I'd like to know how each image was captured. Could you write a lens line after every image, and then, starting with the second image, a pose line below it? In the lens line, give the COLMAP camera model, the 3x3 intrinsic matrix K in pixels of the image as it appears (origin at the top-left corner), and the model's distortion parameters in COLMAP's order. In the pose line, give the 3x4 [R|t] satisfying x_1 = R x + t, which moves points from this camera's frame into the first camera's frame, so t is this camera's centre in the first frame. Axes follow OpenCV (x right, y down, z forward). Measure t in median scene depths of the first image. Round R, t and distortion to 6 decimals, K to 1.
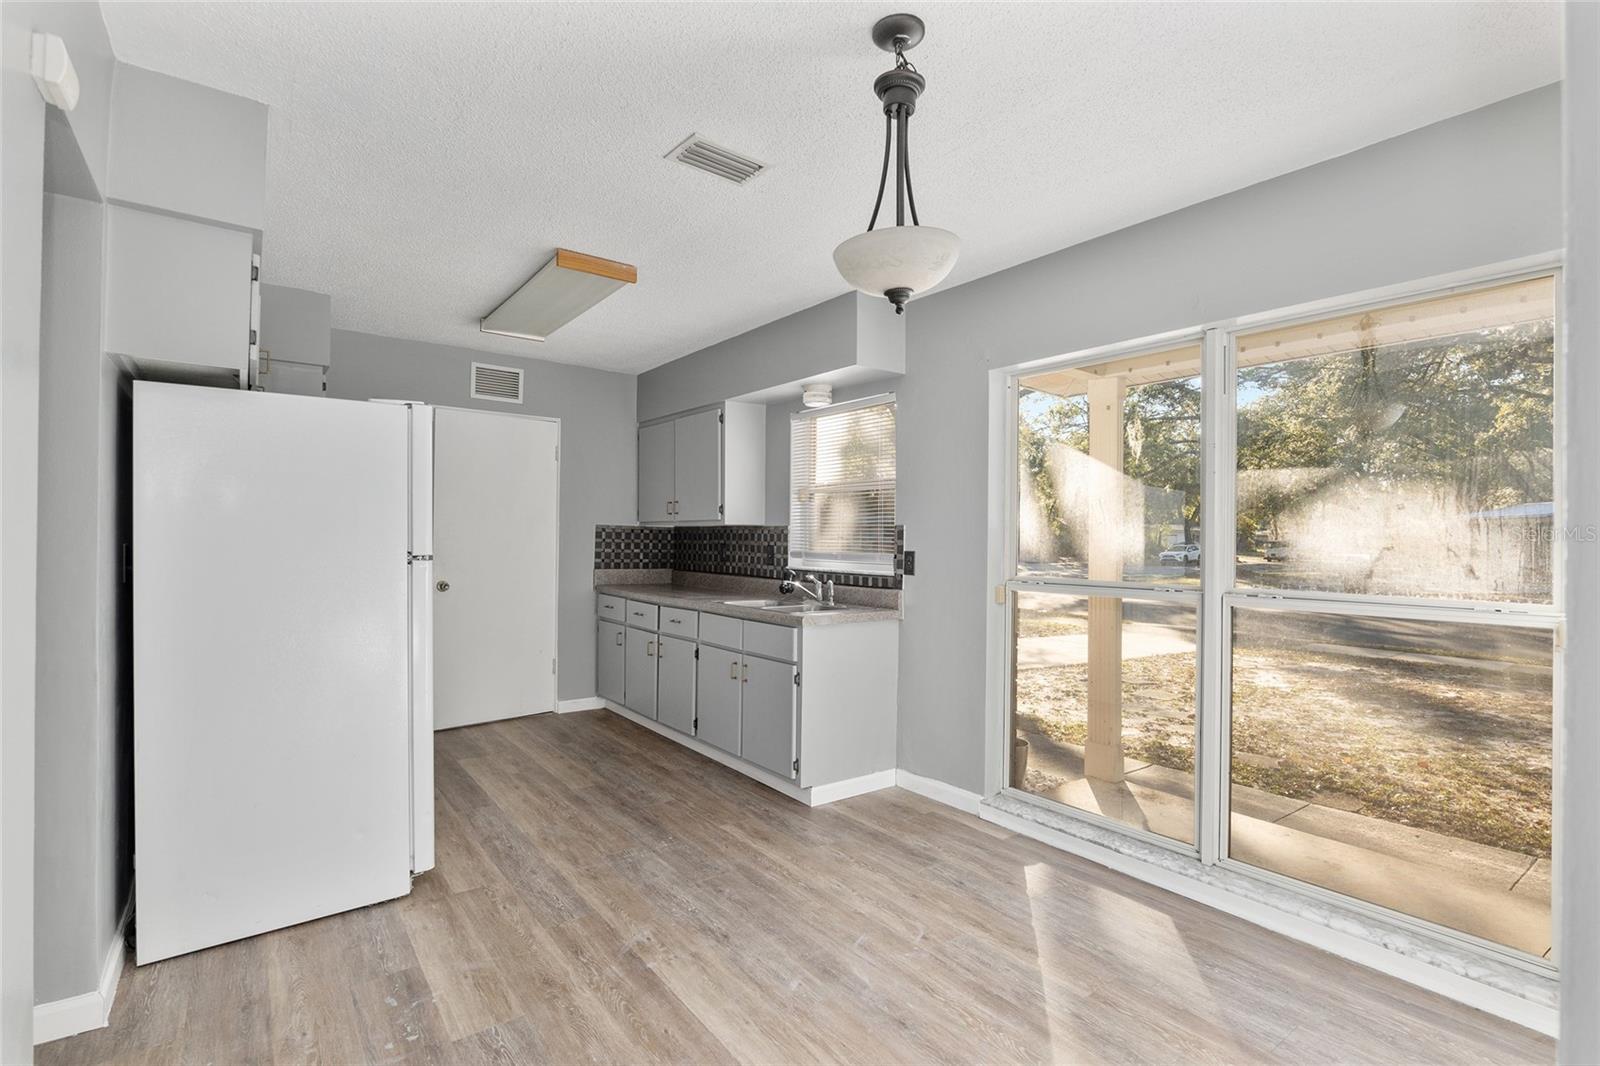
lens RADIAL K [[750.9, 0, 805.5], [0, 750.9, 535.6], [0, 0, 1]] dist [-0.012277, 0.003240]
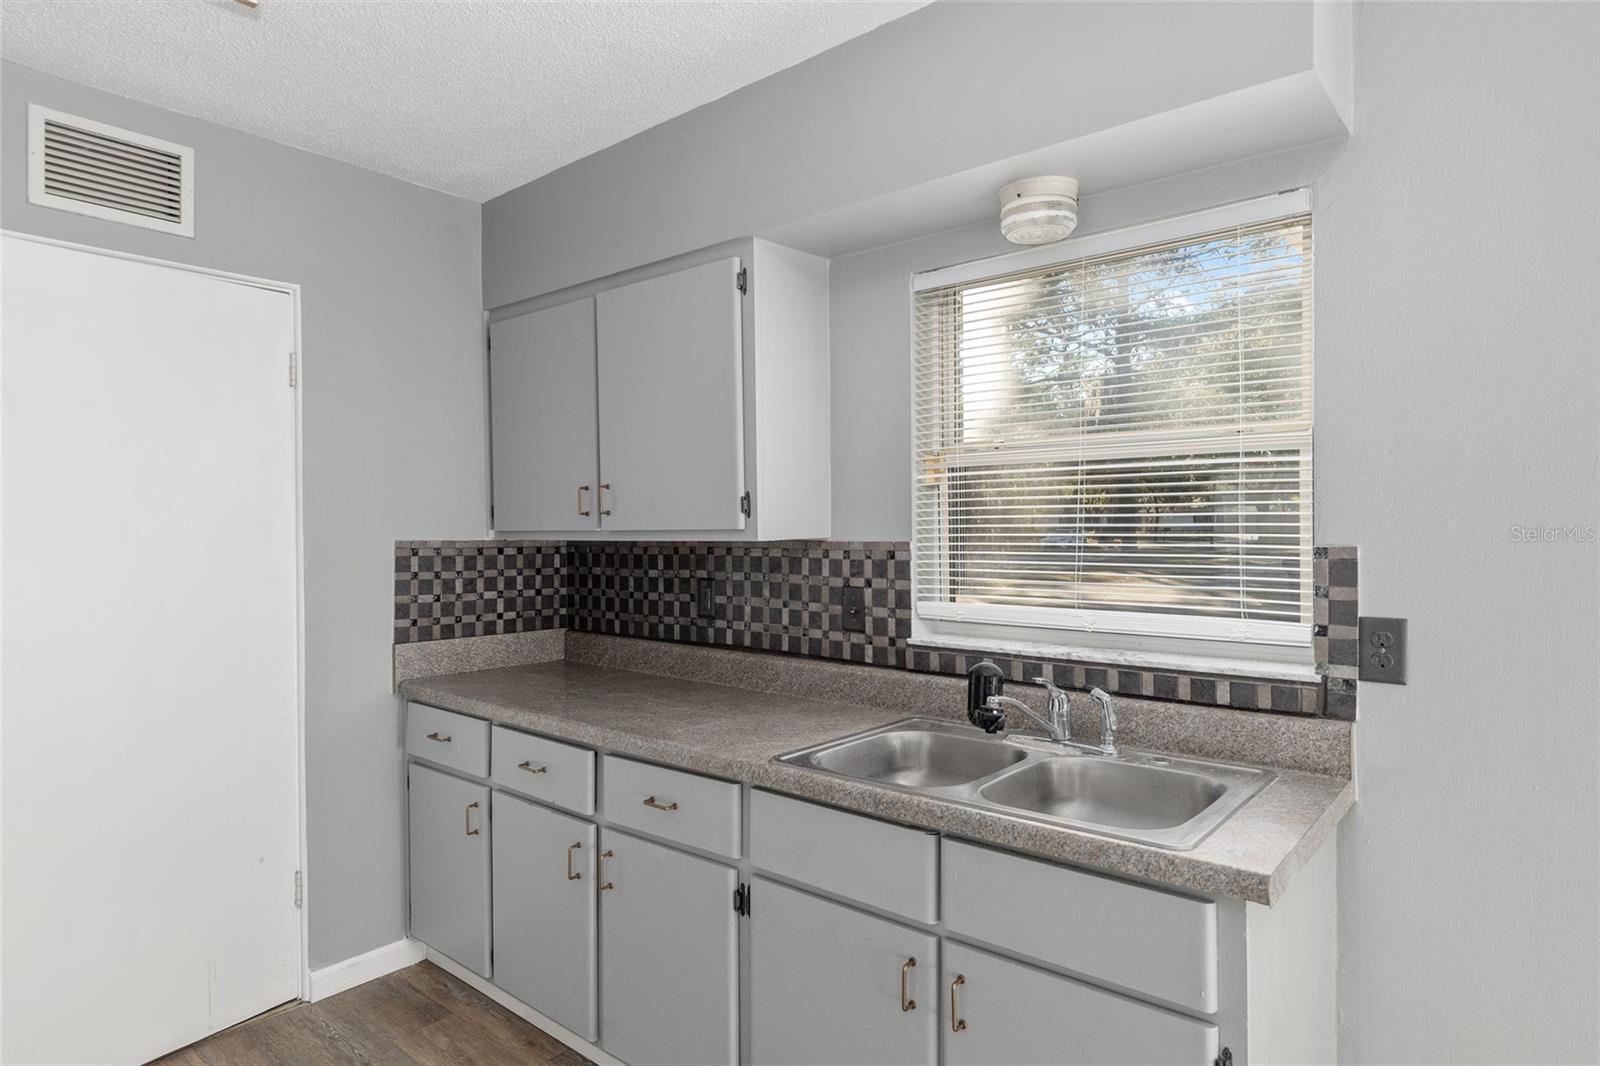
lens RADIAL K [[905.5, 0, 809.7], [0, 905.5, 533.1], [0, 0, 1]] dist [-0.000245, -0.002070]
pose [[0.975849, -0.019001, 0.217619, -0.186174], [0.016593, 0.999779, 0.012884, -0.025039], [-0.217816, -0.008962, 0.975949, 0.512675]]
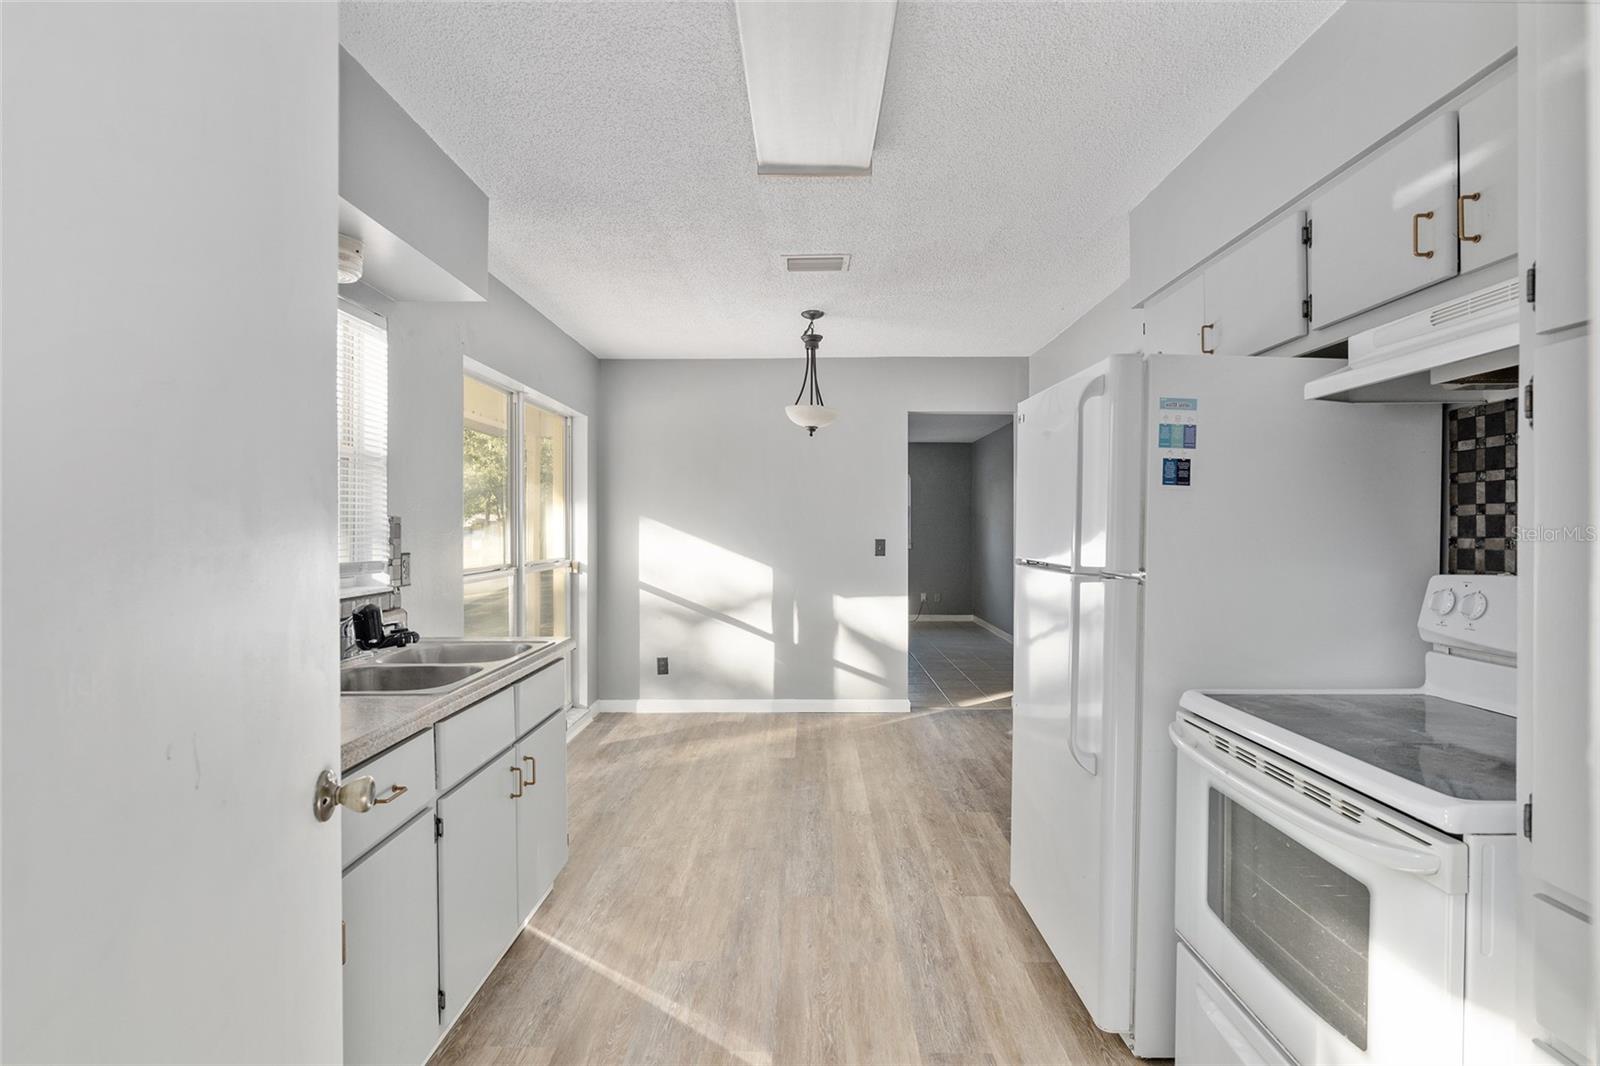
lens RADIAL K [[768.4, 0, 794.9], [0, 768.4, 542.6], [0, 0, 1]] dist [-0.015202, 0.006011]
pose [[-0.782407, -0.020843, 0.622418, -0.497874], [-0.008966, 0.999713, 0.022207, -0.007367], [-0.622703, 0.011794, -0.782370, 1.091179]]
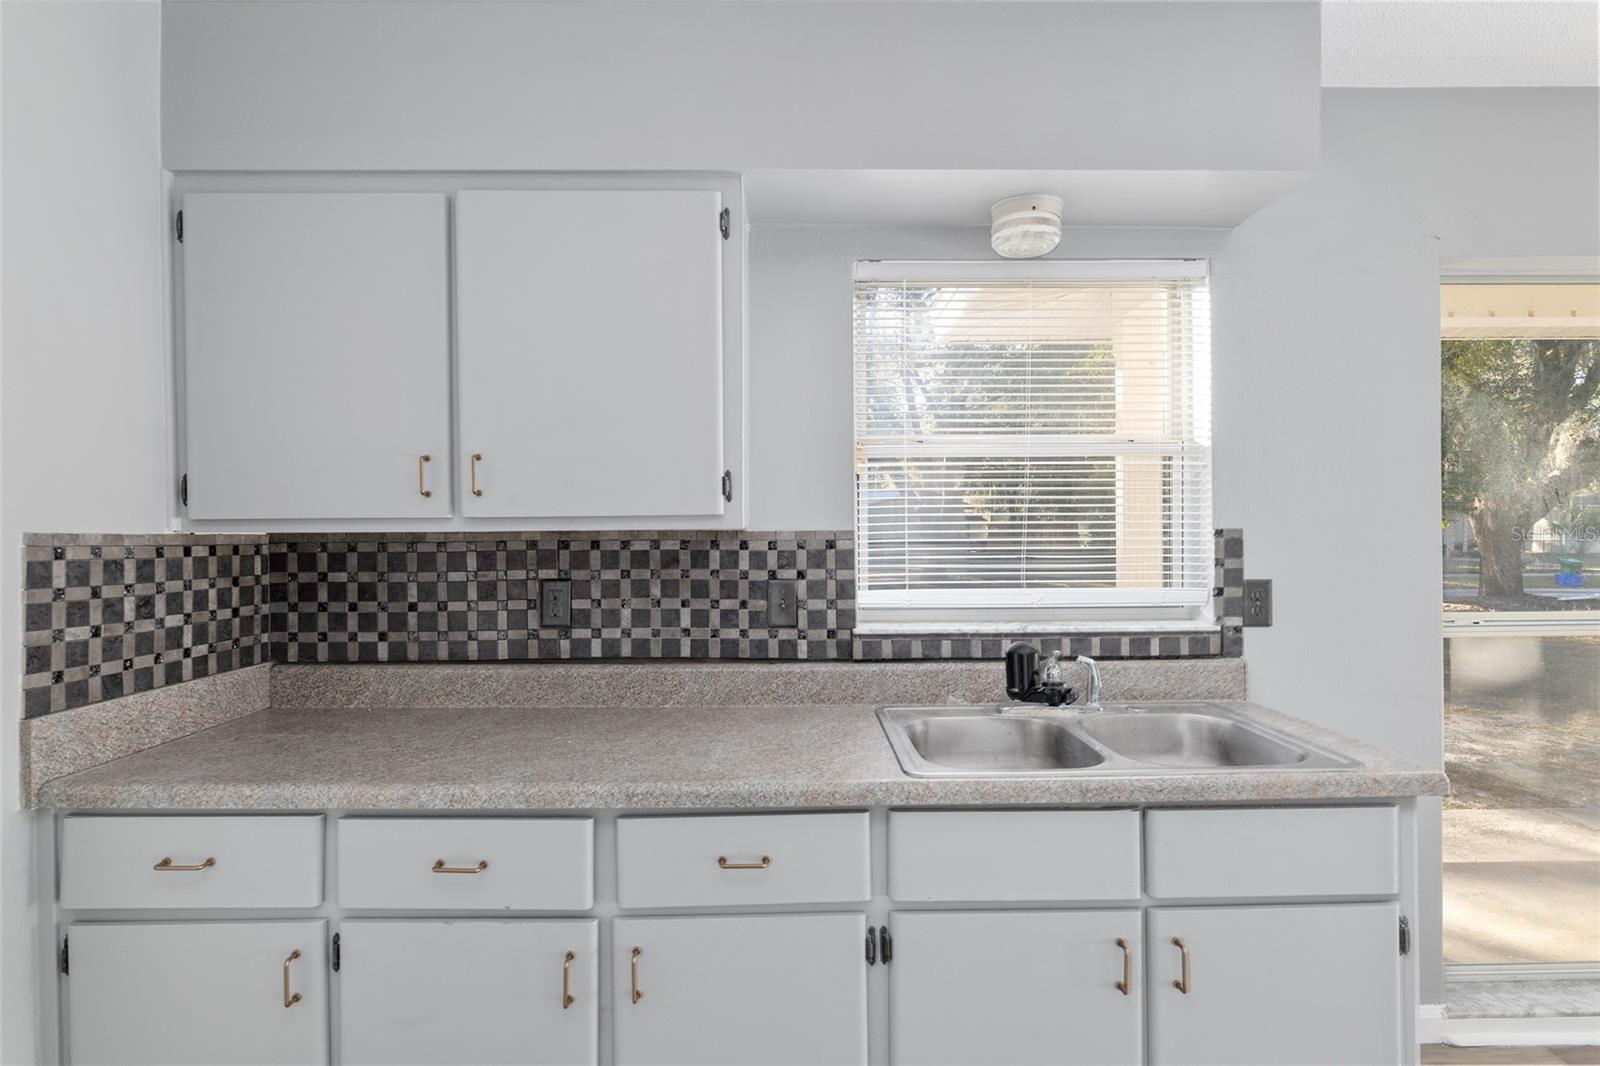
lens RADIAL K [[768.4, 0, 797.0], [0, 768.4, 536.8], [0, 0, 1]] dist [-0.015202, 0.006011]
pose [[0.599134, -0.020280, 0.800392, -0.377750], [0.011146, 0.999794, 0.016989, -0.016882], [-0.800571, -0.001258, 0.599236, 0.763104]]
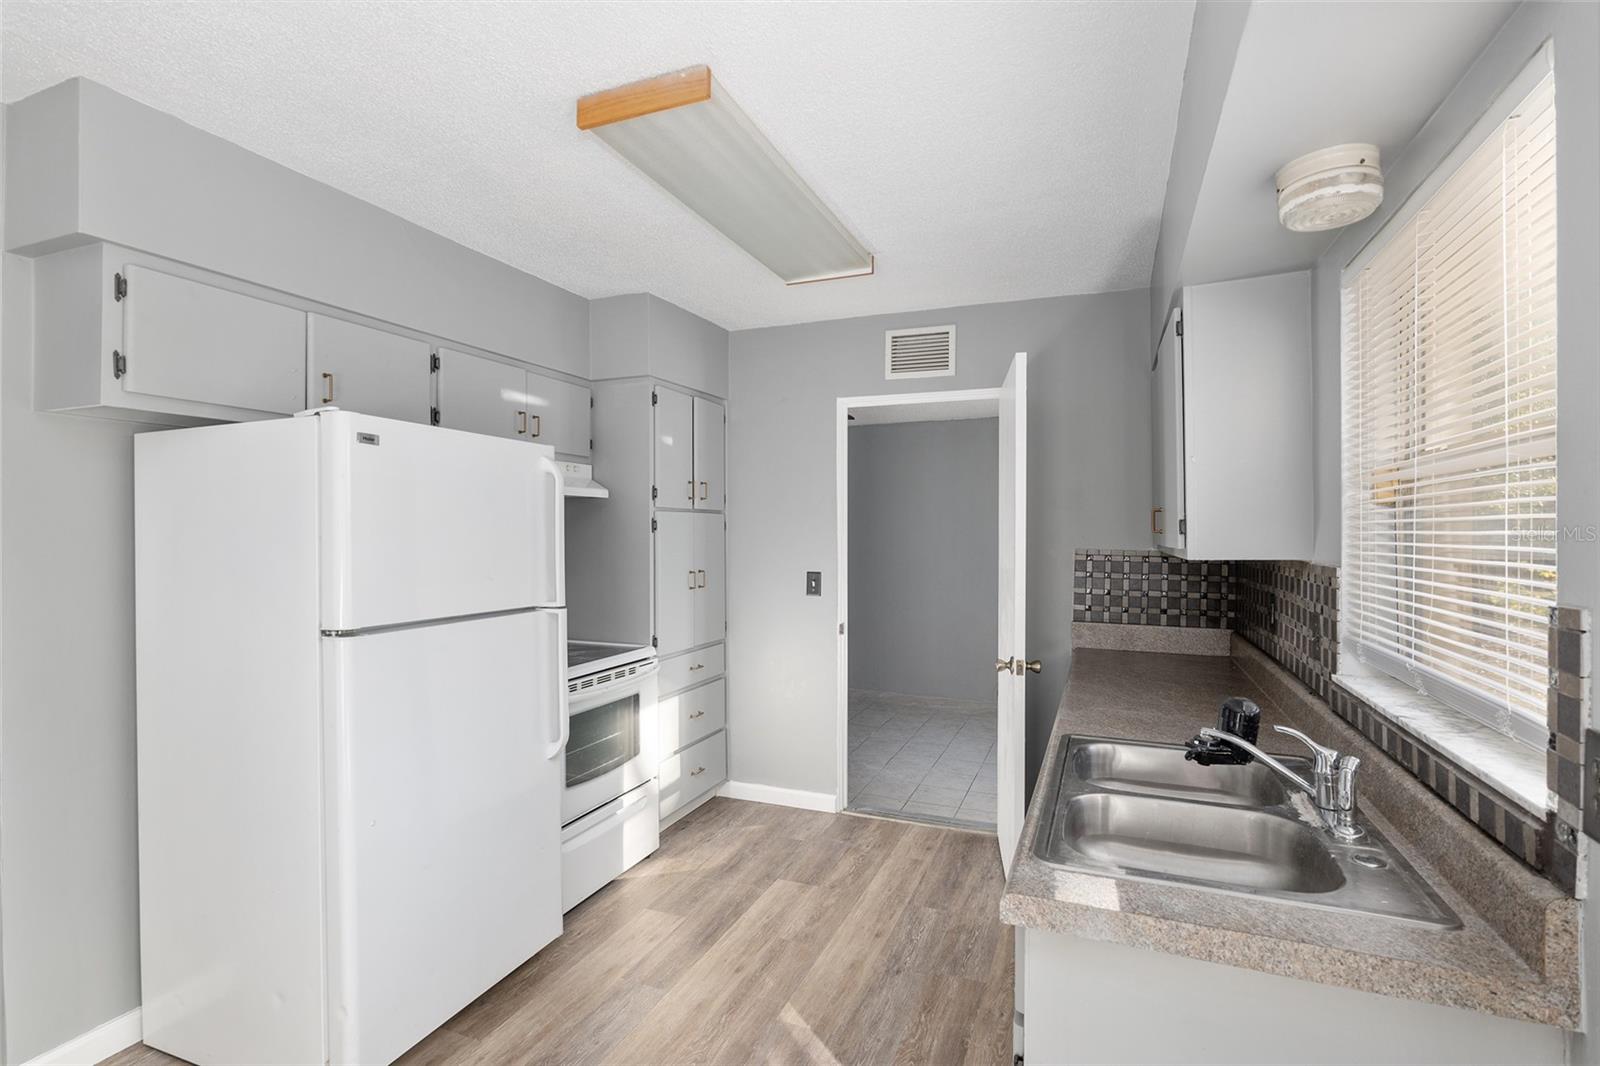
lens RADIAL K [[768.4, 0, 795.2], [0, 768.4, 533.7], [0, 0, 1]] dist [-0.015202, 0.006011]
pose [[0.504195, -0.008193, -0.863551, 0.170458], [0.008639, 0.999953, -0.004443, -0.030469], [0.863547, -0.005221, 0.504242, 0.563036]]
